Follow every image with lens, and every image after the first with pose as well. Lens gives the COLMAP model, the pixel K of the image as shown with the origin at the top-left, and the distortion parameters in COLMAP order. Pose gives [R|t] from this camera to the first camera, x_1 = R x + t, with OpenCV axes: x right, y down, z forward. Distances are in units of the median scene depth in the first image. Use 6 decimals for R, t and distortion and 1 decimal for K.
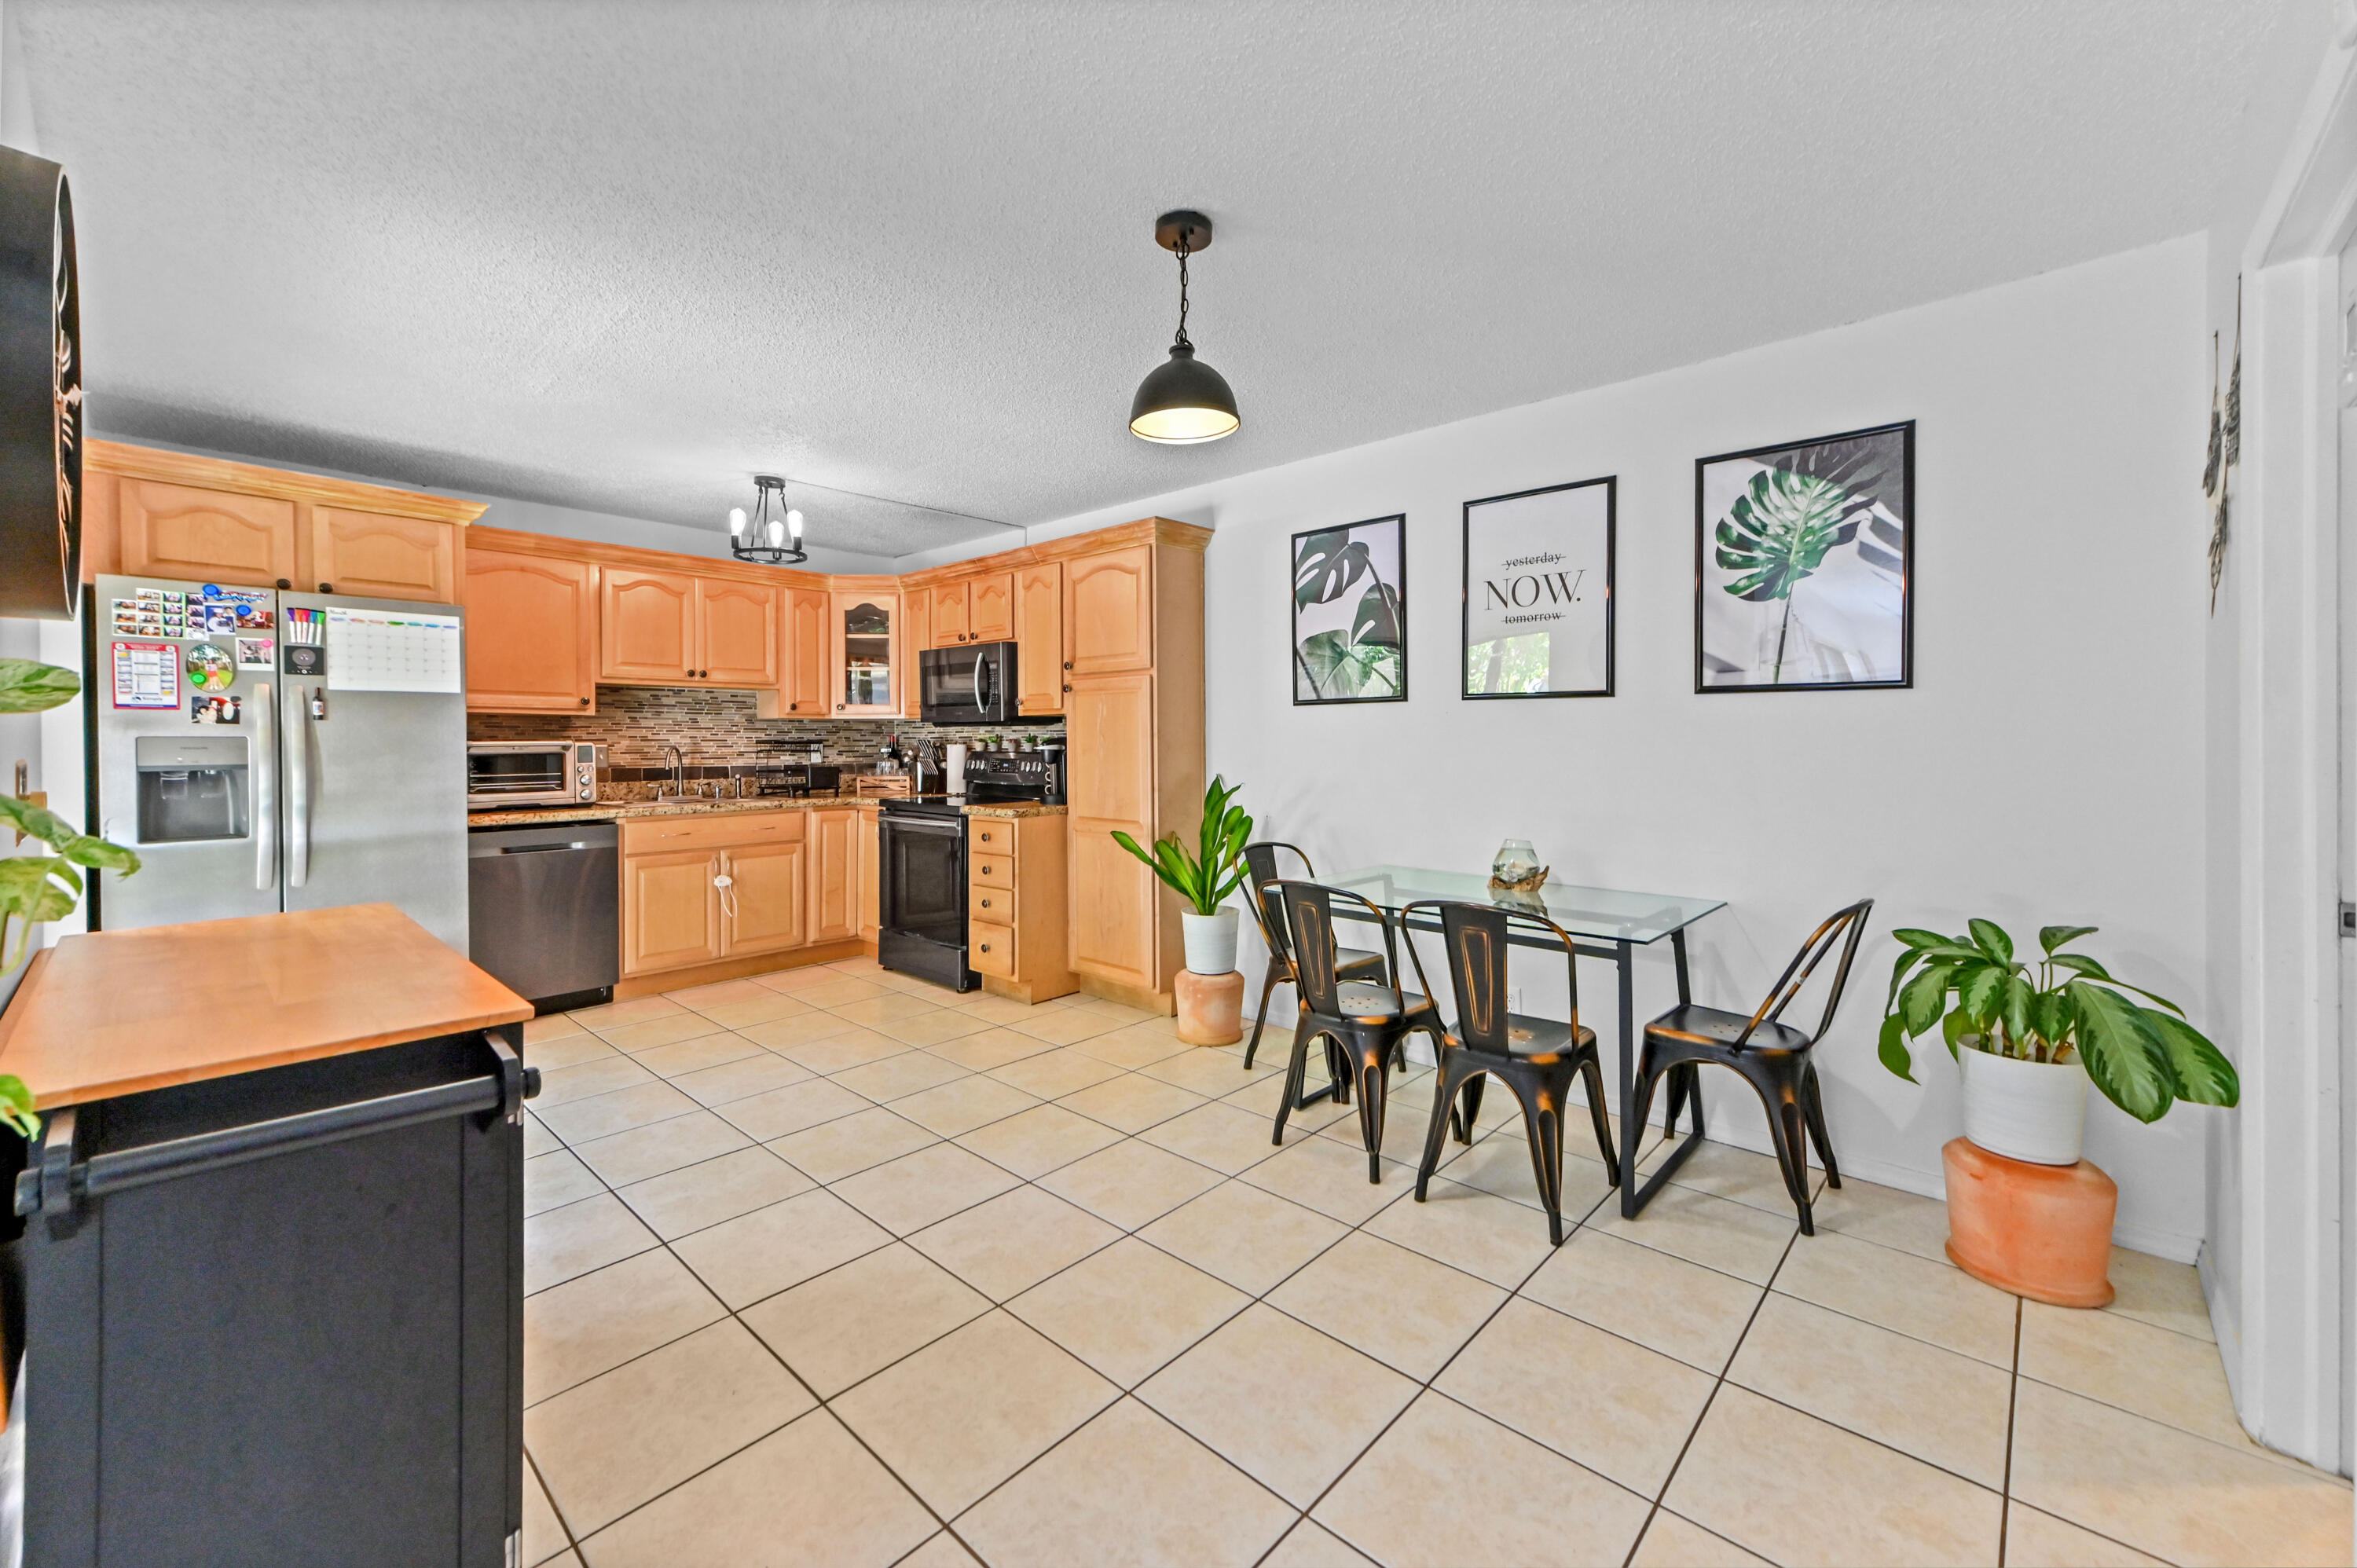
lens RADIAL K [[943.9, 0, 1163.4], [0, 943.9, 726.4], [0, 0, 1]] dist [0.001847, 0.000083]
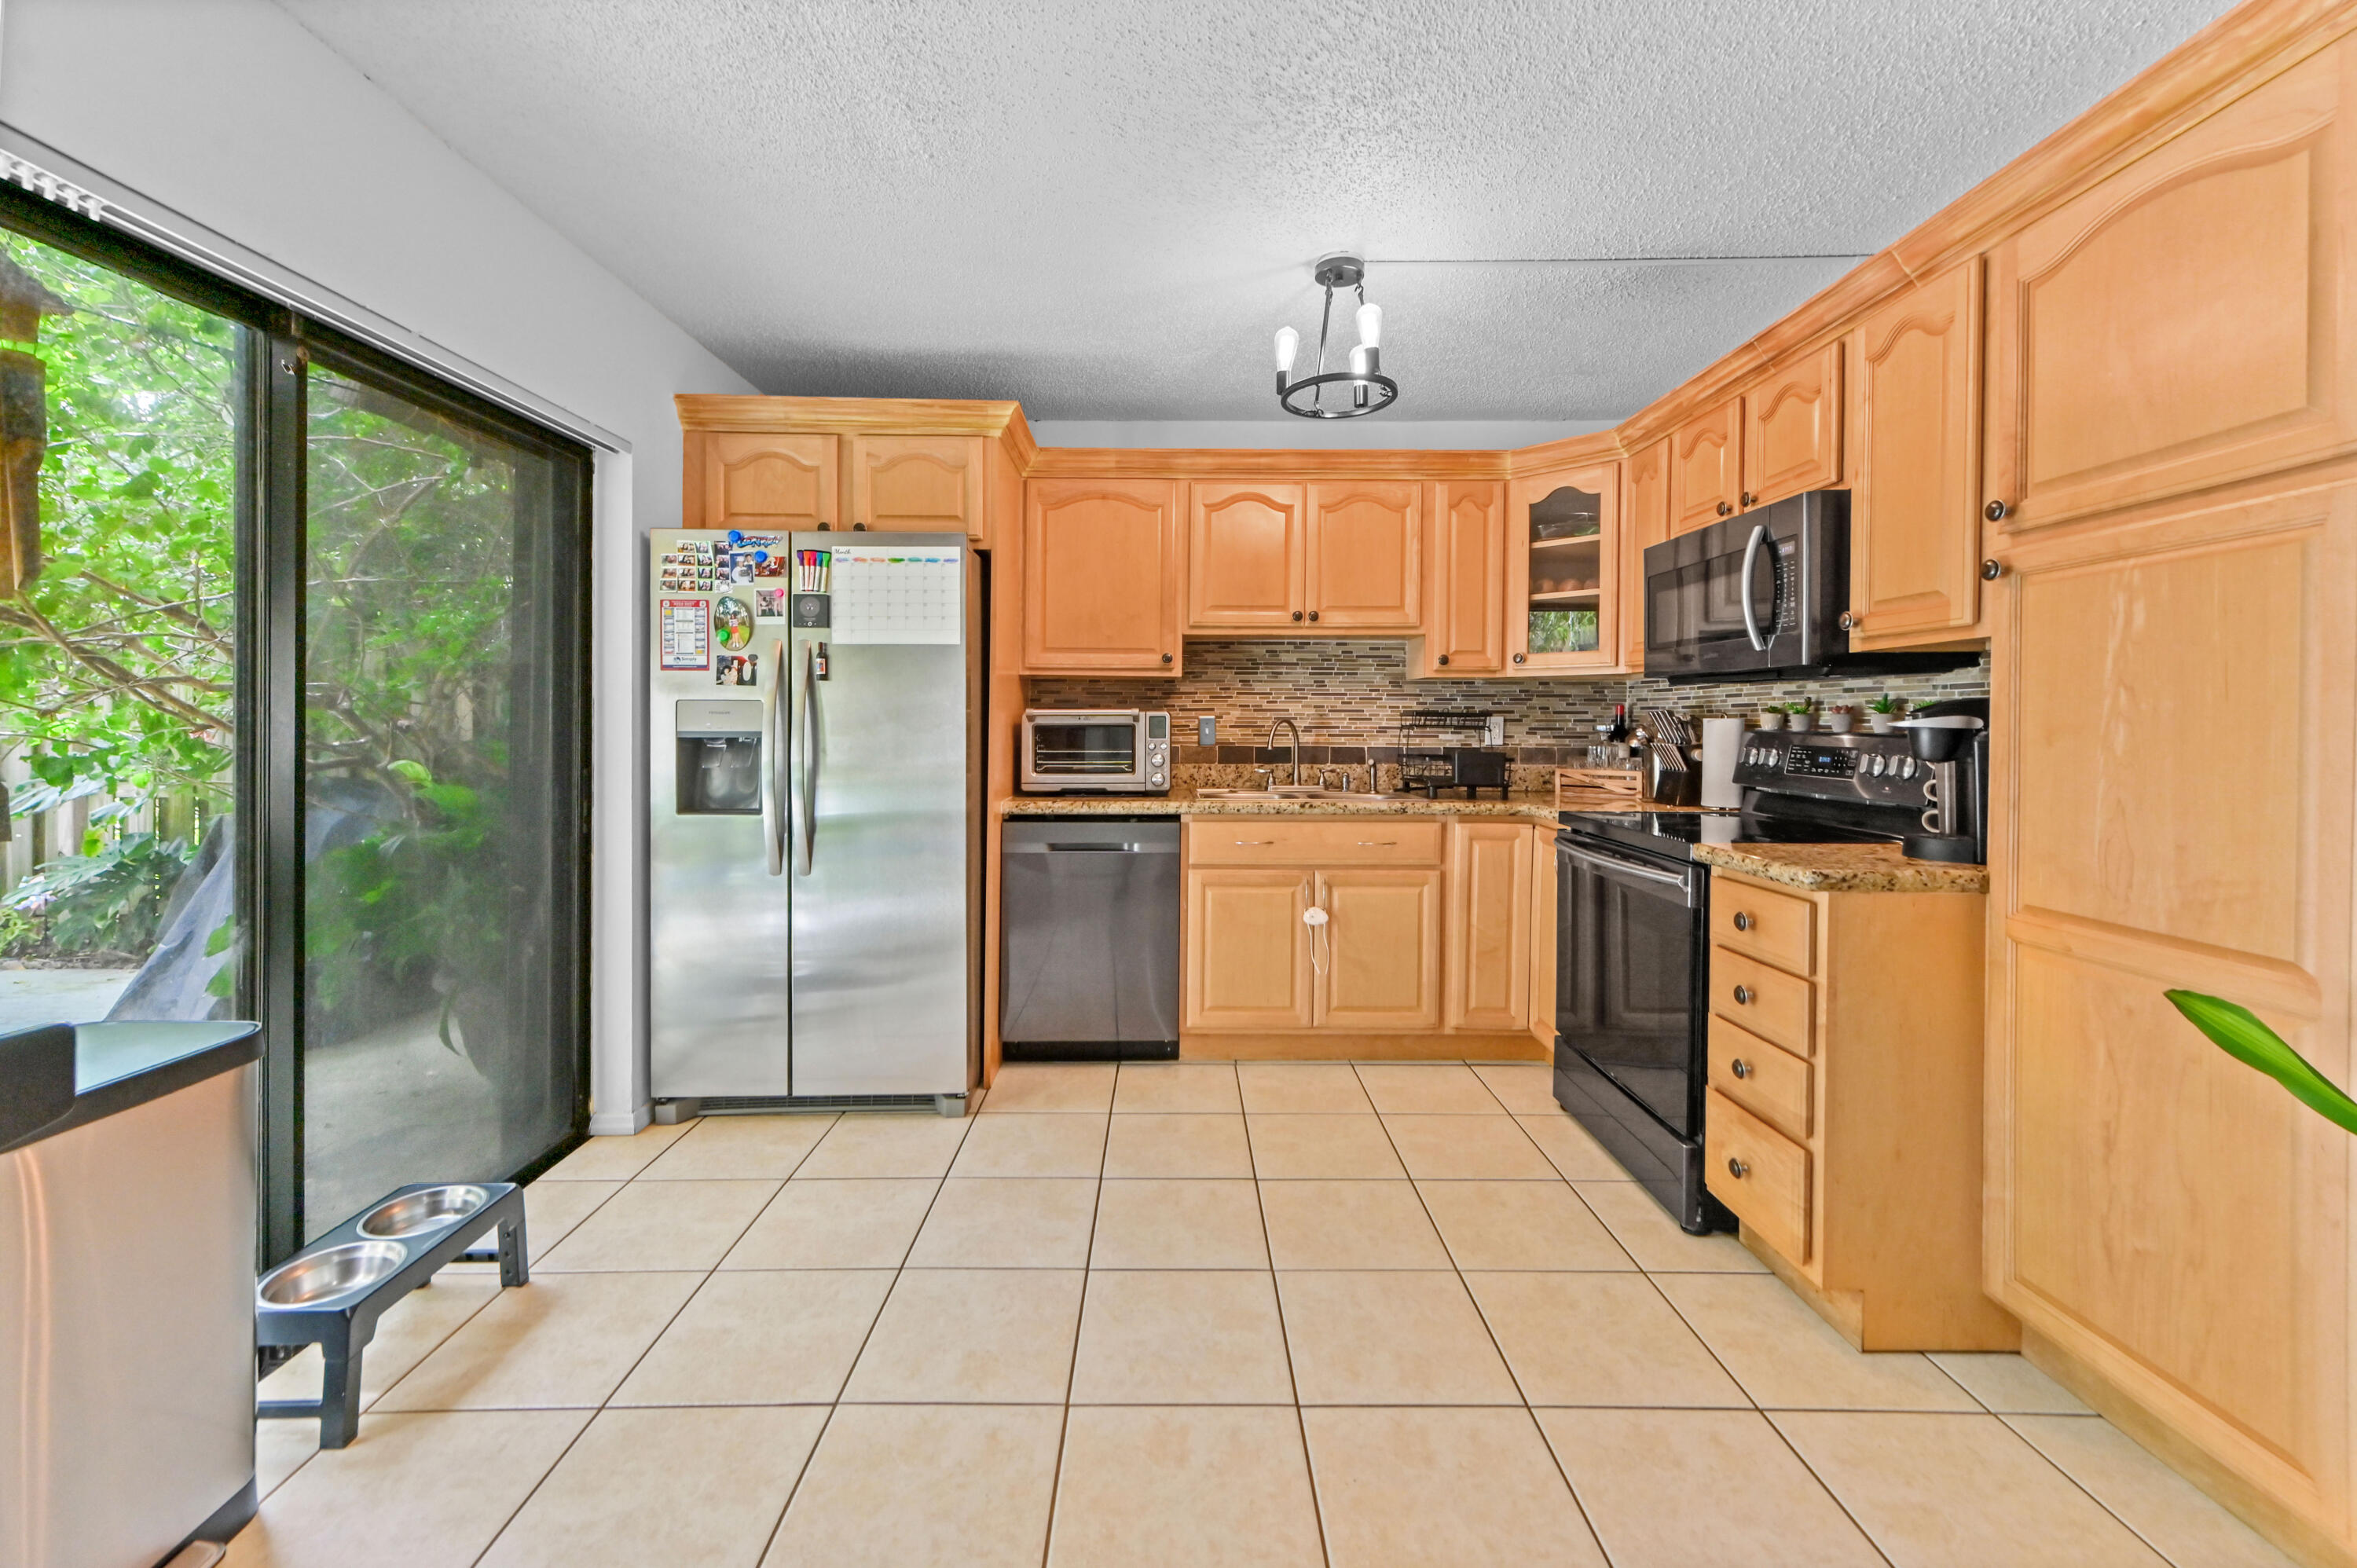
lens RADIAL K [[948.0, 0, 1171.5], [0, 948.0, 739.7], [0, 0, 1]] dist [0.014458, -0.000038]
pose [[0.686141, 0.019844, -0.727198, -0.043320], [0.005231, 0.999467, 0.032210, 0.014186], [0.727450, -0.025904, 0.685672, 0.452643]]
